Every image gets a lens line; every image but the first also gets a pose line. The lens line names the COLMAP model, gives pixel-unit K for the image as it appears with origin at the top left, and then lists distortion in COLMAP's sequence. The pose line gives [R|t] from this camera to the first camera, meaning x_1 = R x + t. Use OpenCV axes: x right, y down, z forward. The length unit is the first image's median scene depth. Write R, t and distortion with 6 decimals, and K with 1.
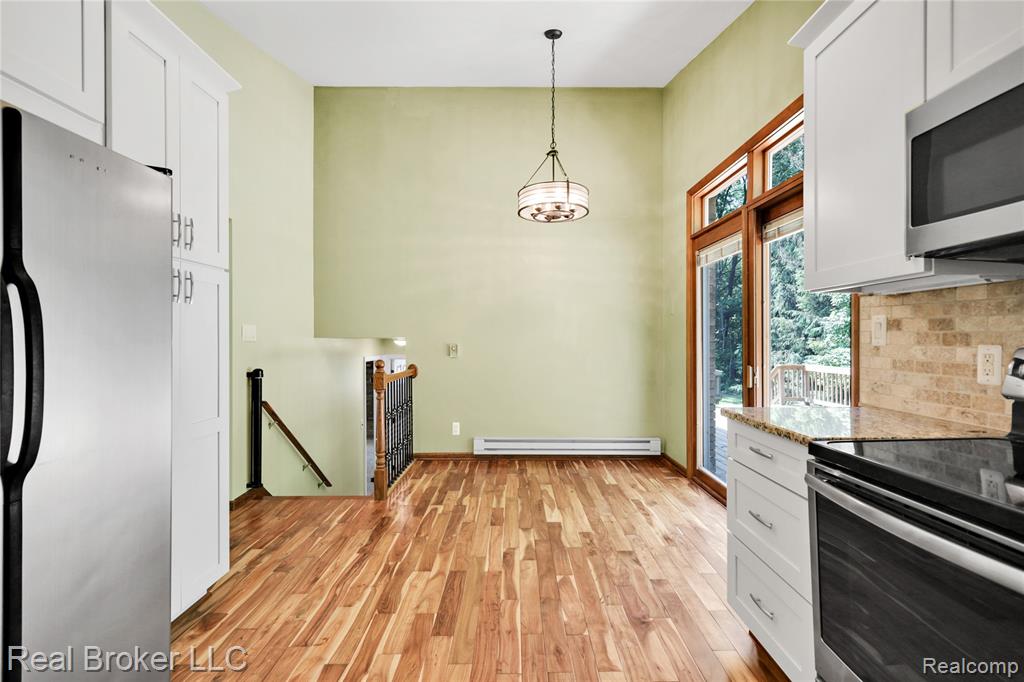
lens RADIAL K [[445.9, 0, 512.6], [0, 445.9, 339.0], [0, 0, 1]] dist [-0.000004, 0.000000]
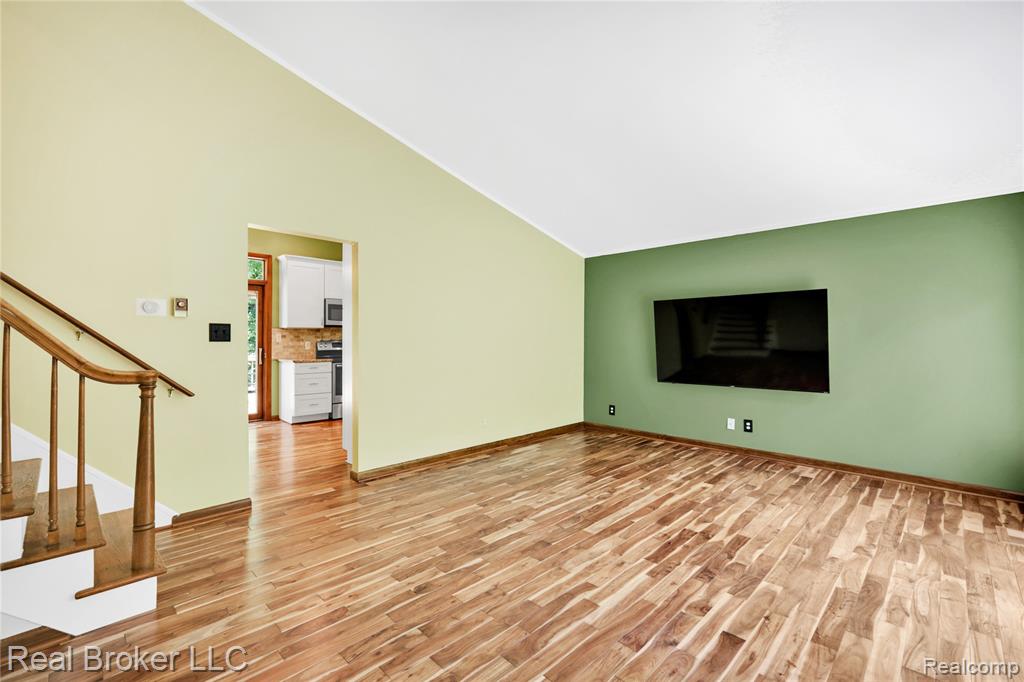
lens RADIAL K [[445.9, 0, 512.0], [0, 445.9, 338.6], [0, 0, 1]] dist [-0.000004, 0.000000]
pose [[-0.710248, -0.002127, 0.703949, -3.473018], [-0.001277, 0.999998, 0.001733, -0.024364], [-0.703951, 0.000332, -0.710249, 2.507546]]
